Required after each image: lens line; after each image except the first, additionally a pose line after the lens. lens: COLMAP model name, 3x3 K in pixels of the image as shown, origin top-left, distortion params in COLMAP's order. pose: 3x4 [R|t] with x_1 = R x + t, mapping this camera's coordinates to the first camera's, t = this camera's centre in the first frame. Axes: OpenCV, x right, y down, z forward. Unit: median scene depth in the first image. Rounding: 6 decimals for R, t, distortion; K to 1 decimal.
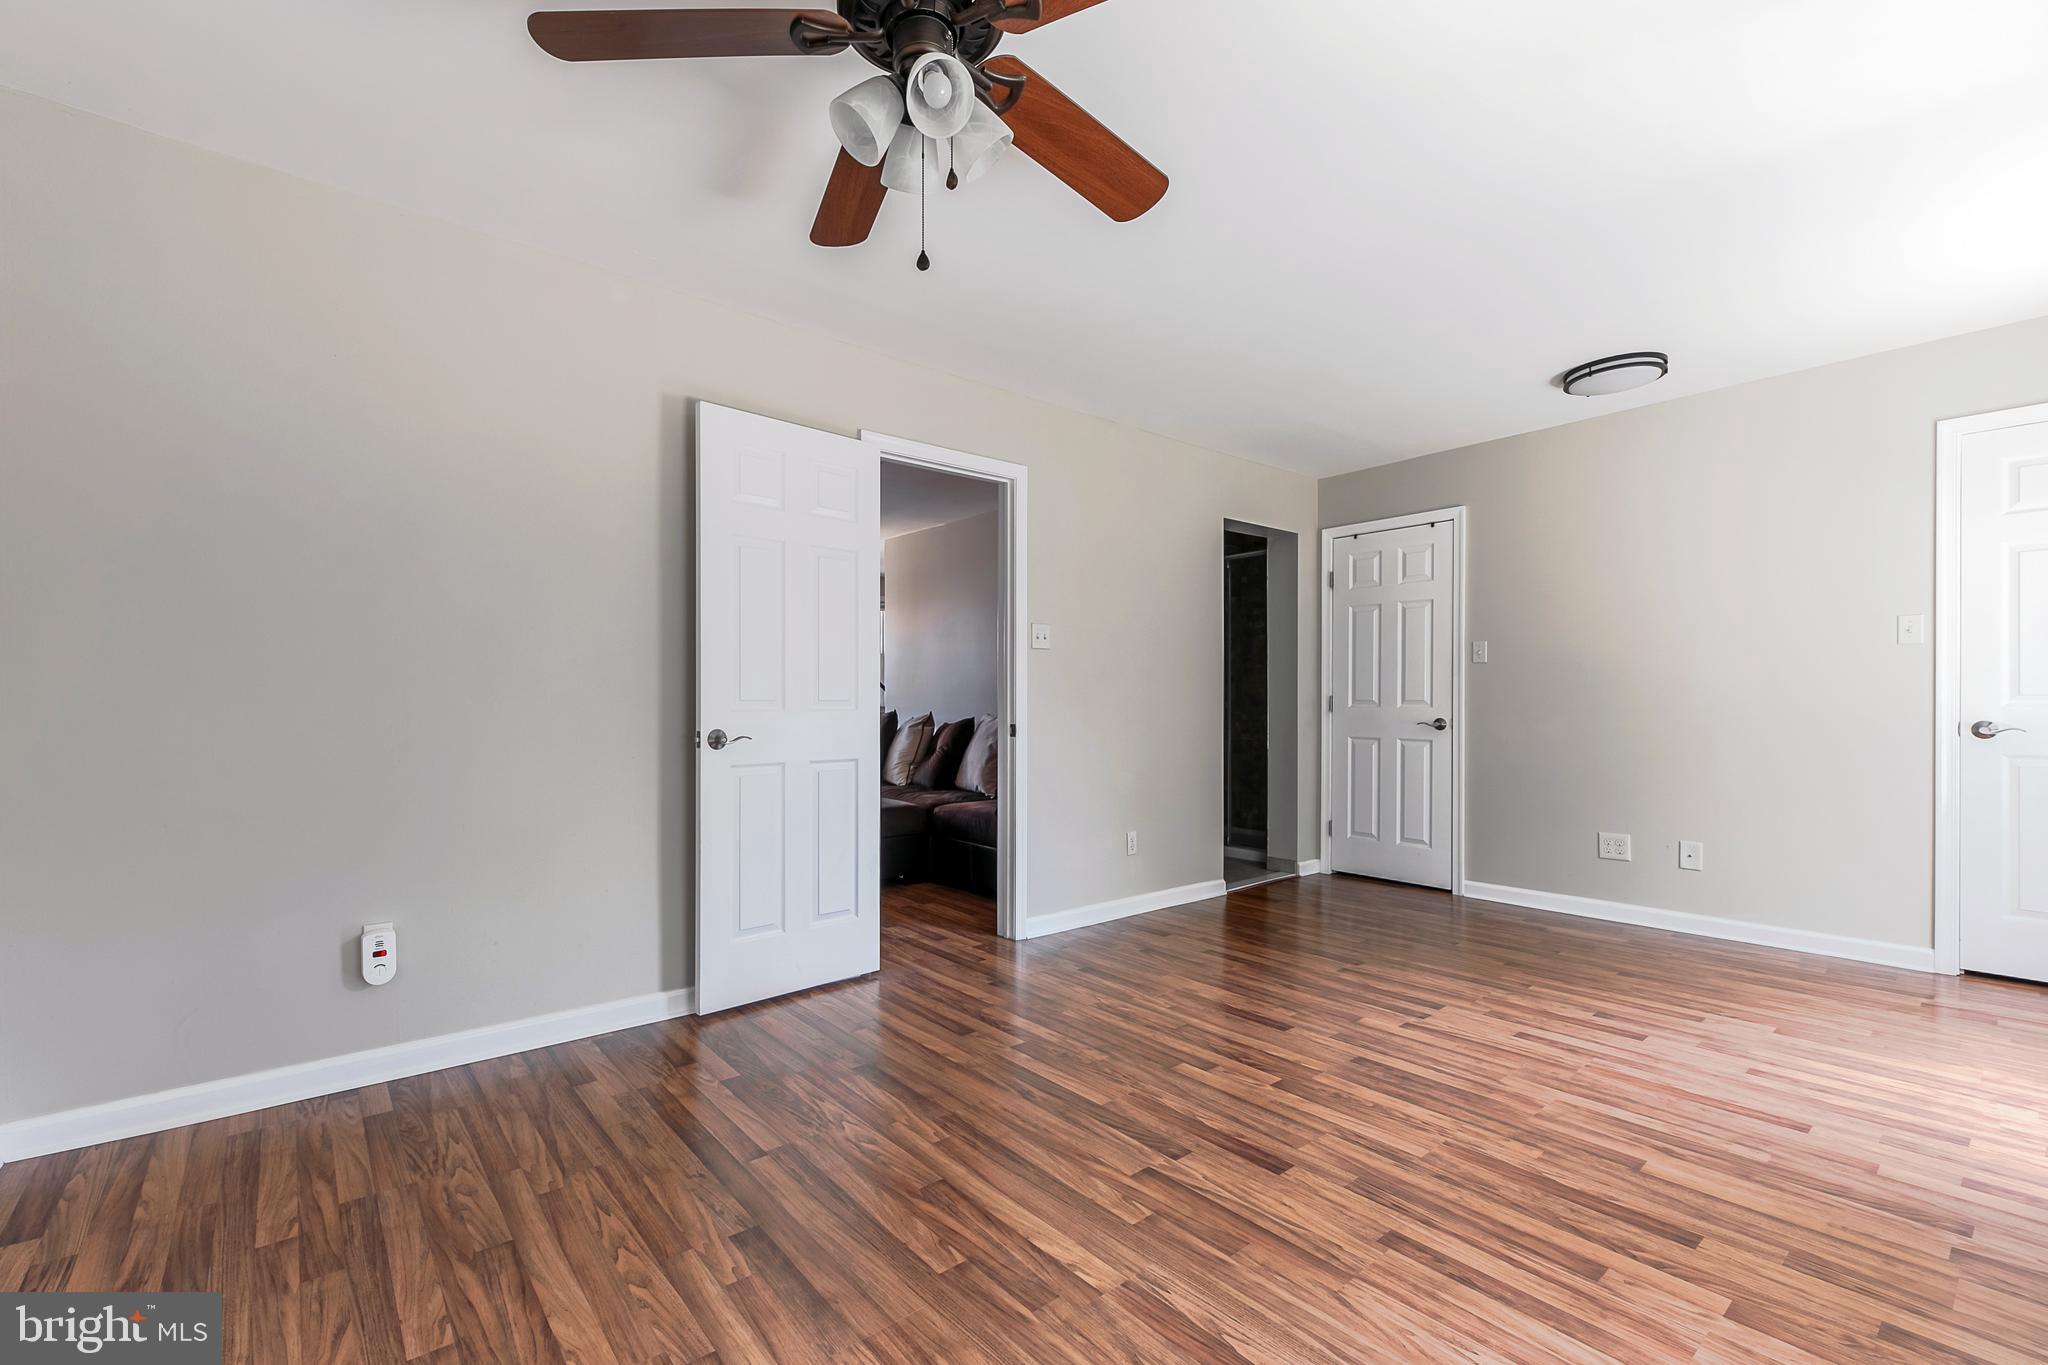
lens RADIAL K [[862.2, 0, 890.3], [0, 862.2, 696.0], [0, 0, 1]] dist [0.003272, -0.000201]
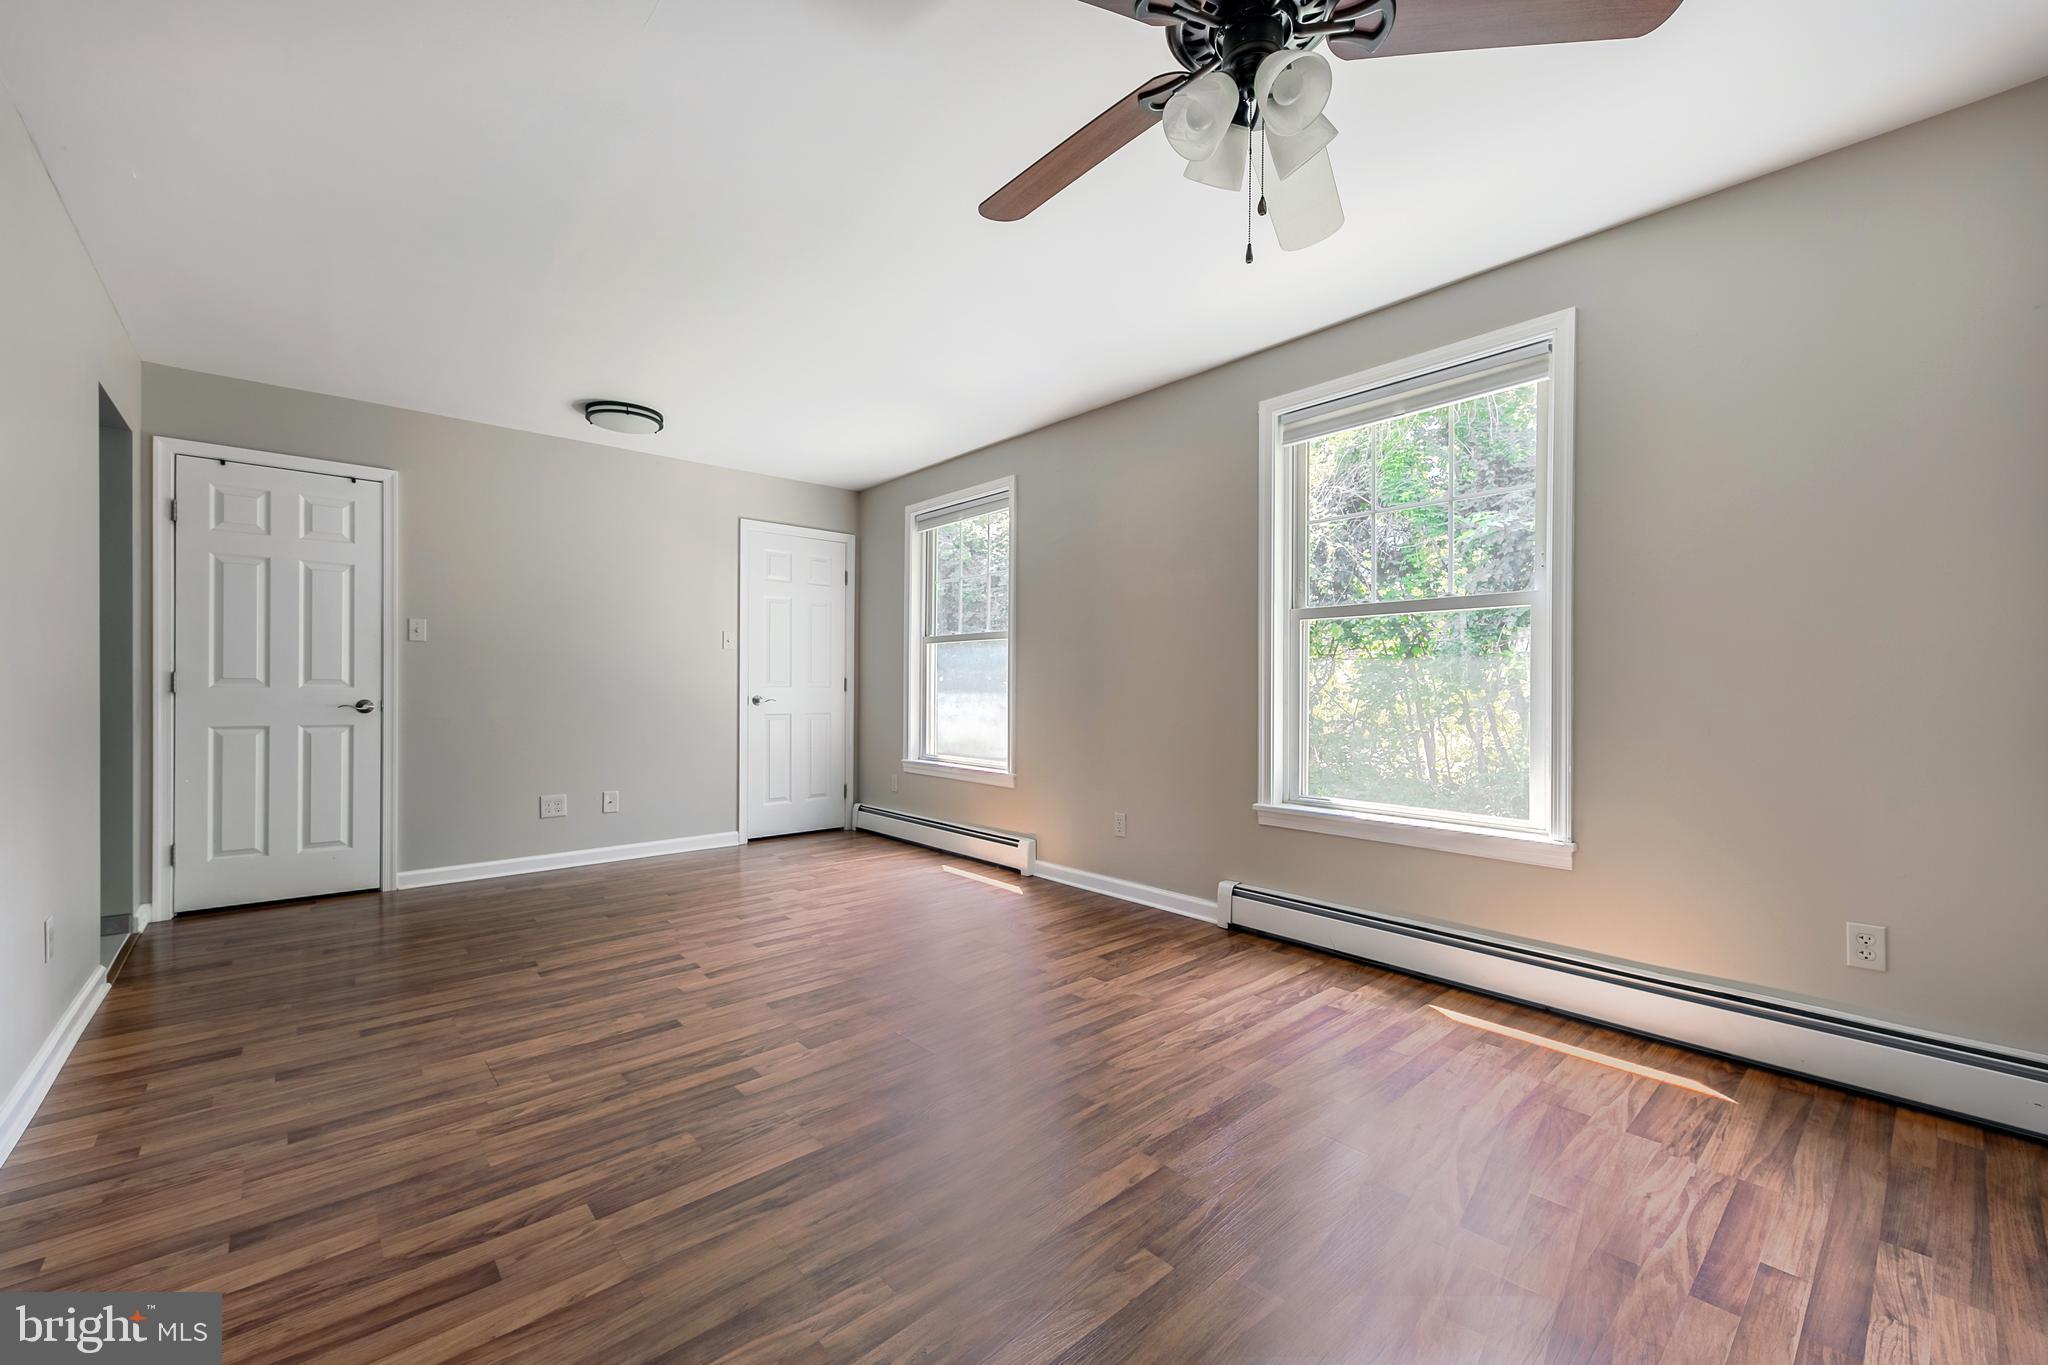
lens RADIAL K [[798.8, 0, 1024.0], [0, 798.8, 682.5], [0, 0, 1]] dist [0.000855, -0.000047]
pose [[-0.118925, 0.007487, 0.992875, -0.399969], [-0.010968, 0.999901, -0.008853, 0.011650], [-0.992843, -0.011943, -0.118831, 0.631507]]
